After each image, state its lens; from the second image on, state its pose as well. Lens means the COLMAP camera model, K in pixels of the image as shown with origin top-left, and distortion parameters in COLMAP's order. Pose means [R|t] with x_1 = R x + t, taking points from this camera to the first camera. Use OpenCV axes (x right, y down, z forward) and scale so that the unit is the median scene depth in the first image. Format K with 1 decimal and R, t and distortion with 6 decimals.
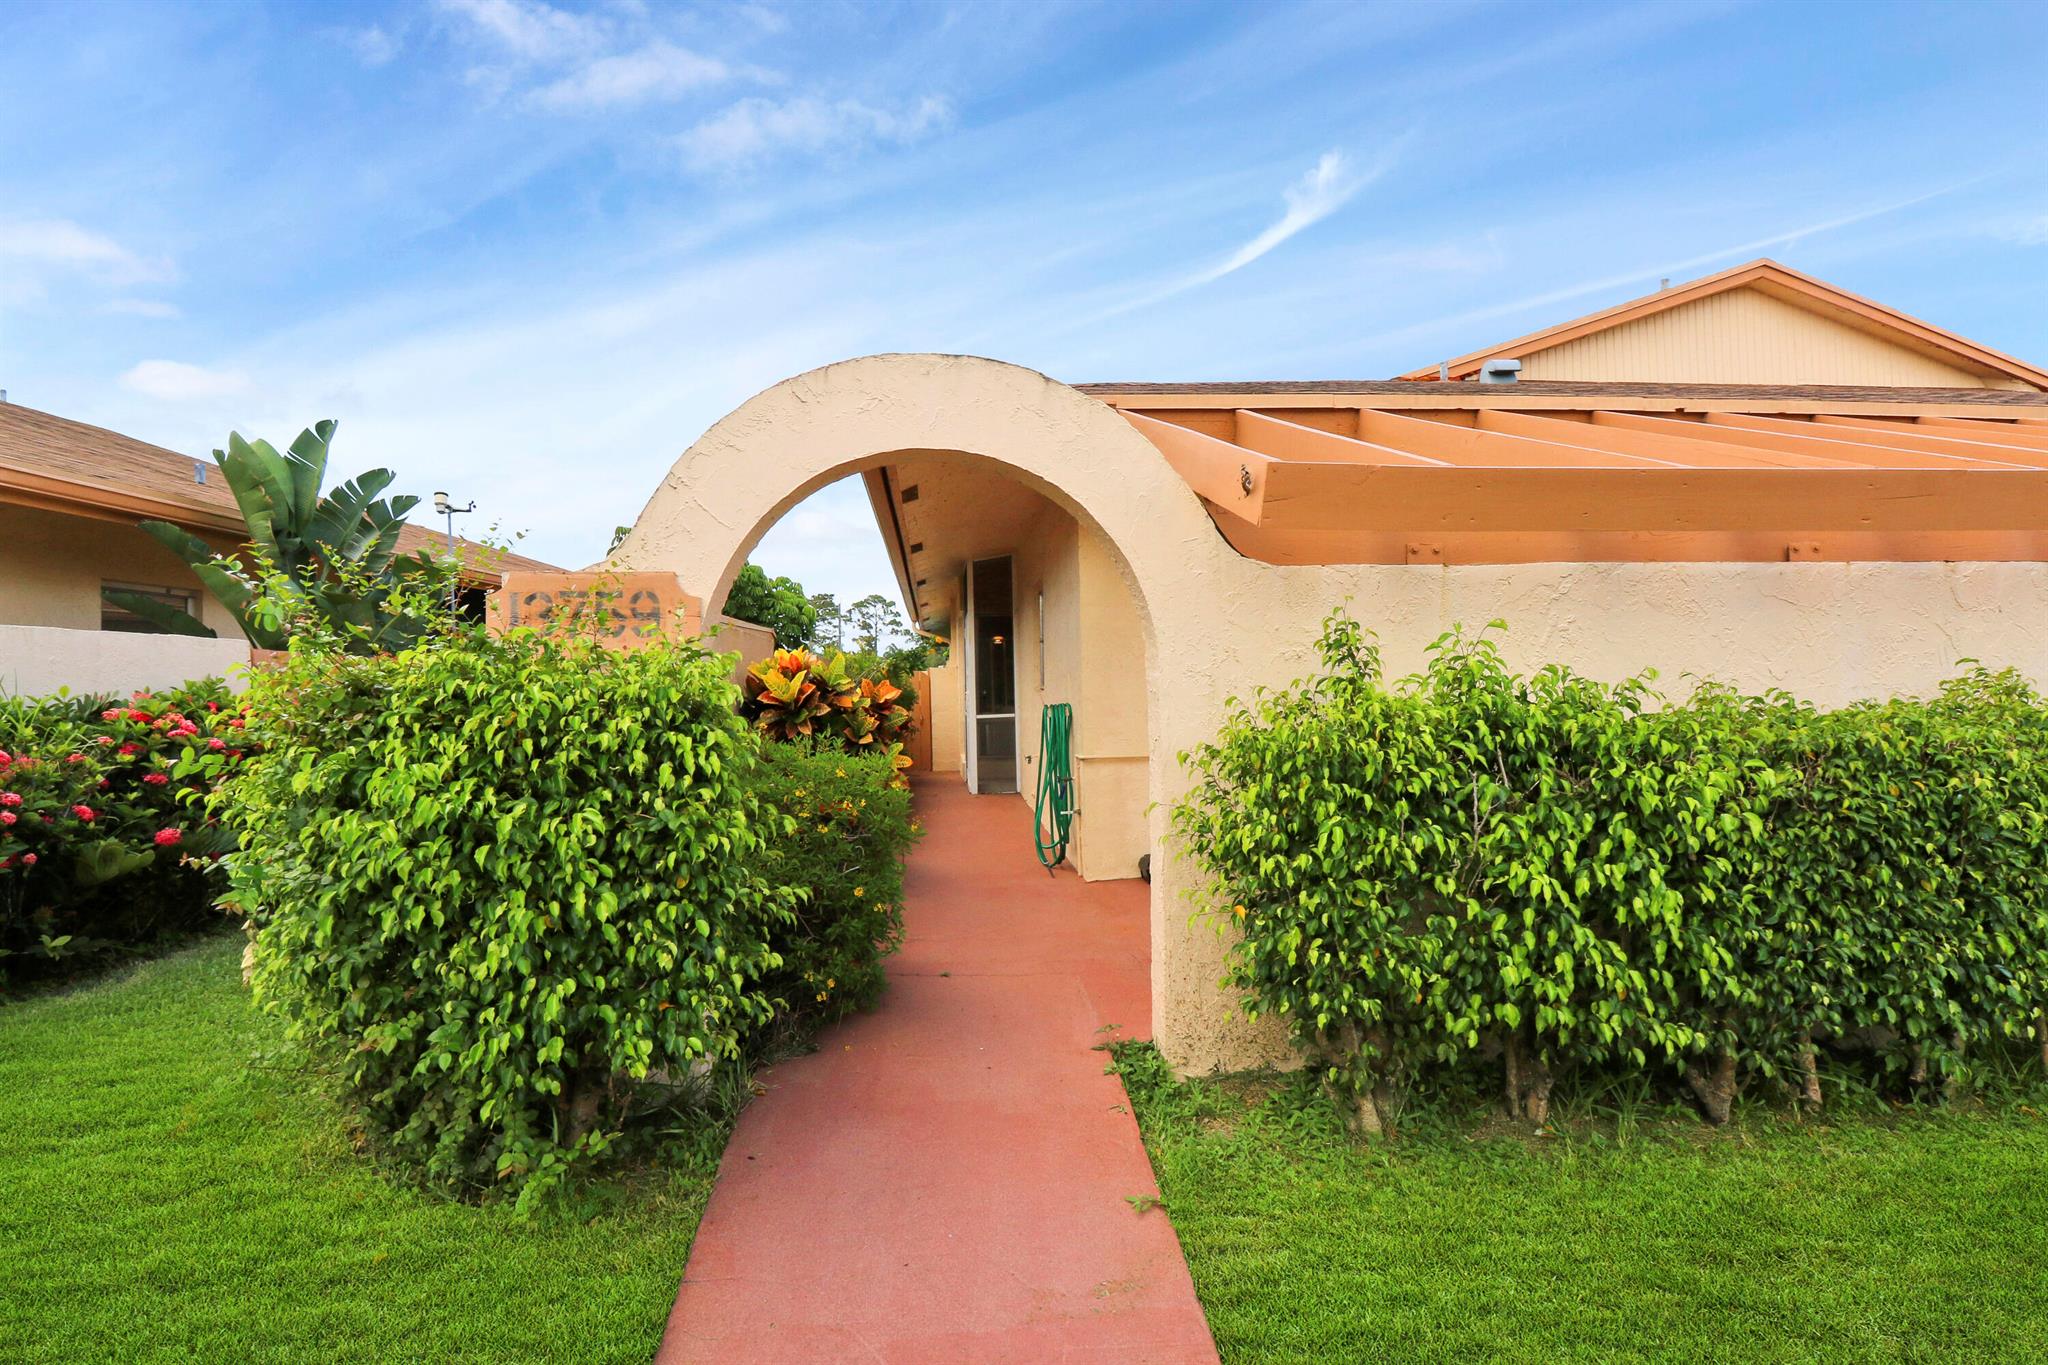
lens RADIAL K [[989.8, 0, 1024.0], [0, 989.8, 682.5], [0, 0, 1]] dist [-0.014241, -0.009808]
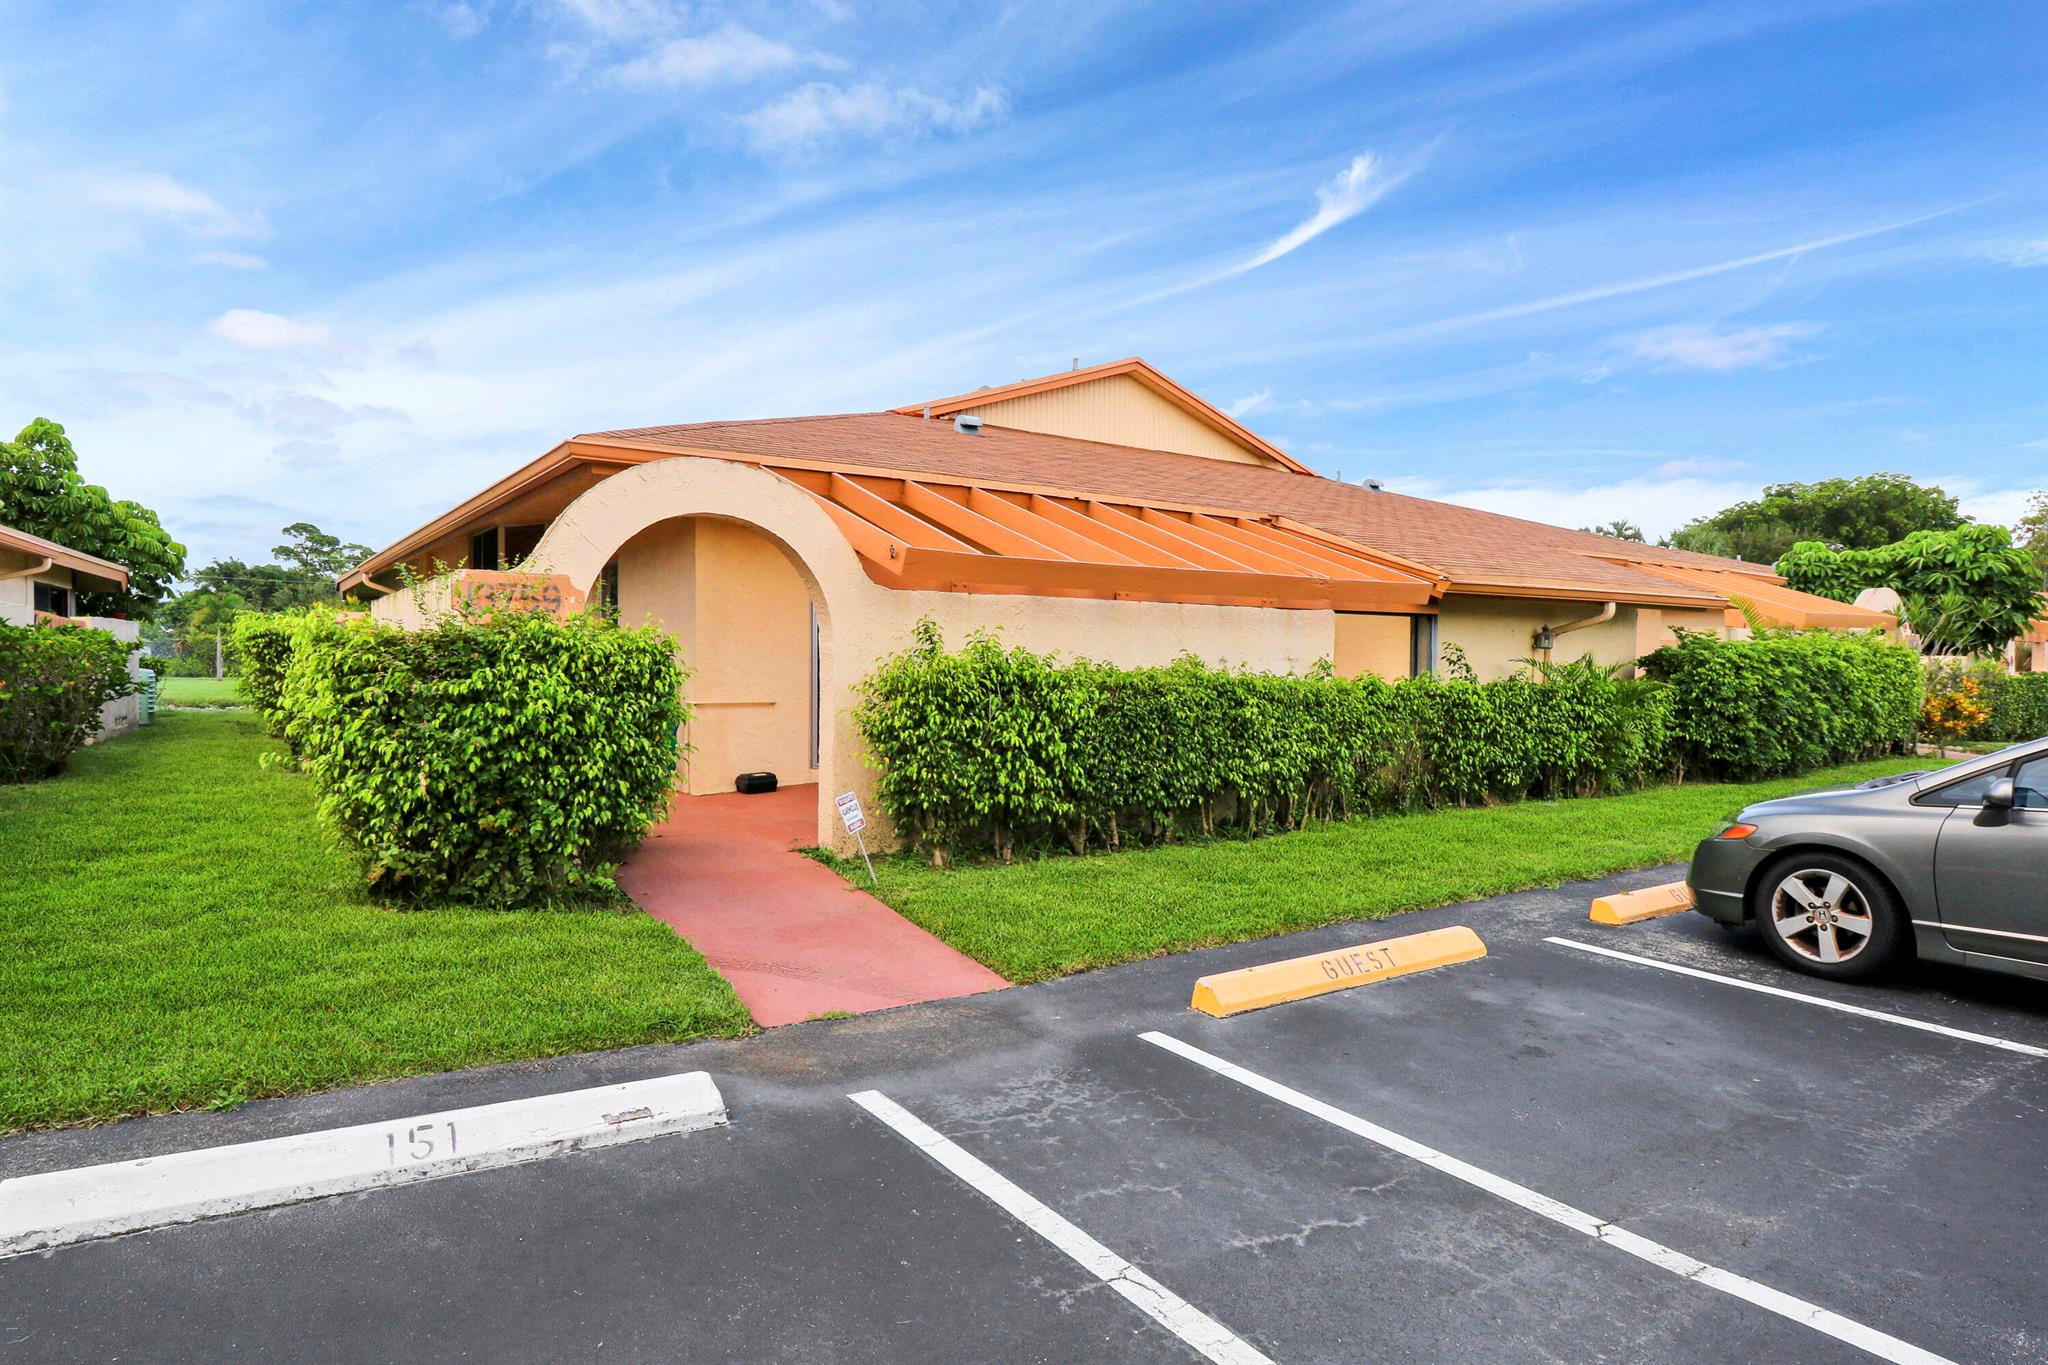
lens RADIAL K [[989.8, 0, 1024.0], [0, 989.8, 682.5], [0, 0, 1]] dist [-0.014241, -0.009808]
pose [[0.859279, 0.013156, 0.511339, -0.630435], [-0.028441, 0.999352, 0.022082, 0.014691], [-0.510716, -0.033517, 0.859096, -0.980553]]
